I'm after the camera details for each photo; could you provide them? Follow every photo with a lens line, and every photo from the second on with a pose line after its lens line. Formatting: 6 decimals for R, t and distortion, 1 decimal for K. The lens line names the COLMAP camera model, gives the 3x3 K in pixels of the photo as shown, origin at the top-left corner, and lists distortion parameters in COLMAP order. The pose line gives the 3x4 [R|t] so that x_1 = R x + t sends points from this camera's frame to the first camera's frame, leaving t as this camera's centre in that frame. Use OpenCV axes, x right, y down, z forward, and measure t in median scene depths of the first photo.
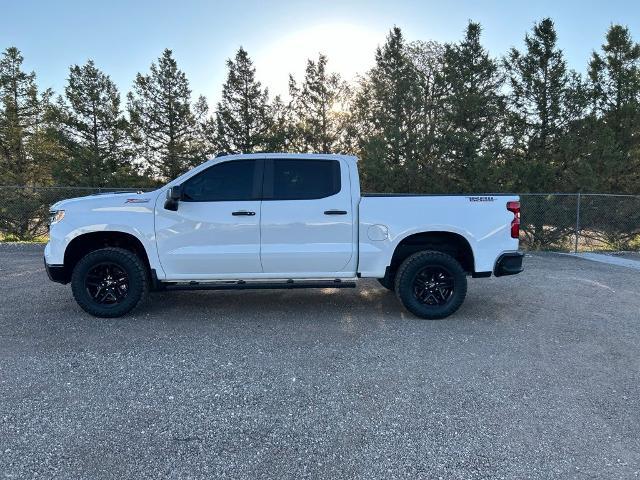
lens RADIAL K [[476.4, 0, 315.8], [0, 476.4, 236.6], [0, 0, 1]] dist [0.038515, -0.043401]
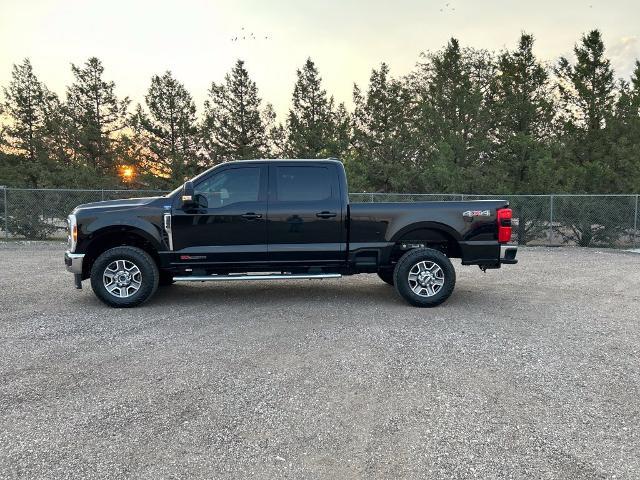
lens RADIAL K [[476.4, 0, 314.6], [0, 476.4, 237.0], [0, 0, 1]] dist [0.038515, -0.043401]
pose [[0.999982, -0.003980, 0.004574, -0.149021], [0.003962, 0.999984, 0.004068, -0.001746], [-0.004590, -0.004050, 0.999981, -0.063680]]
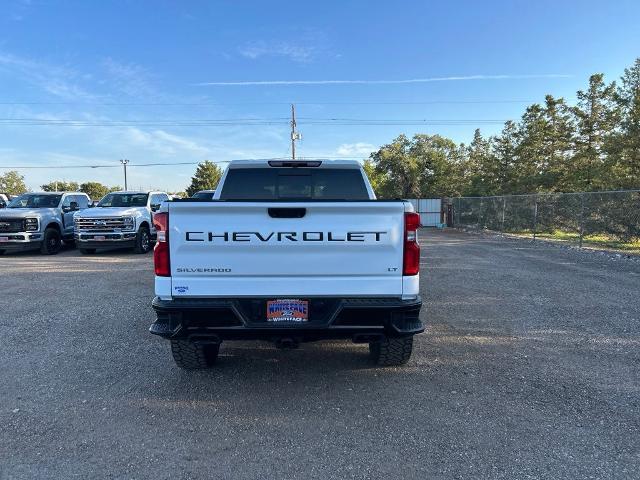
lens RADIAL K [[476.4, 0, 311.0], [0, 476.4, 243.1], [0, 0, 1]] dist [0.038515, -0.043401]
pose [[-0.044826, 0.067768, -0.996694, 0.288562], [-0.062655, 0.995542, 0.070507, -0.025283], [0.997028, 0.065609, -0.040380, 0.347492]]
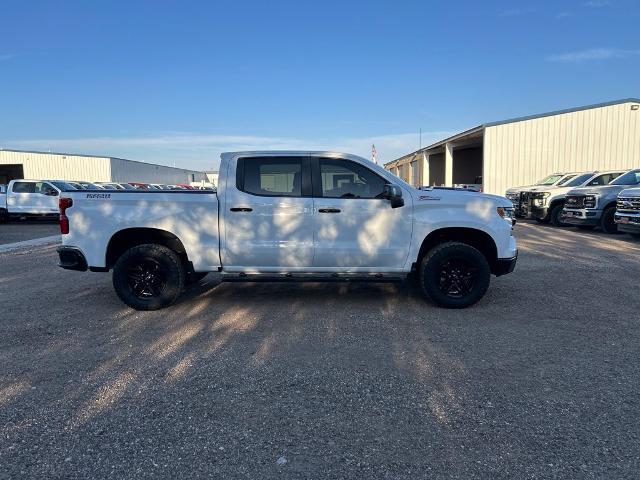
lens RADIAL K [[476.4, 0, 326.6], [0, 476.4, 260.4], [0, 0, 1]] dist [0.038515, -0.043401]
pose [[-0.999111, -0.005230, 0.041838, -0.052447], [0.004126, 0.975386, 0.220465, -0.053071], [-0.041961, 0.220441, -0.974497, 0.660290]]
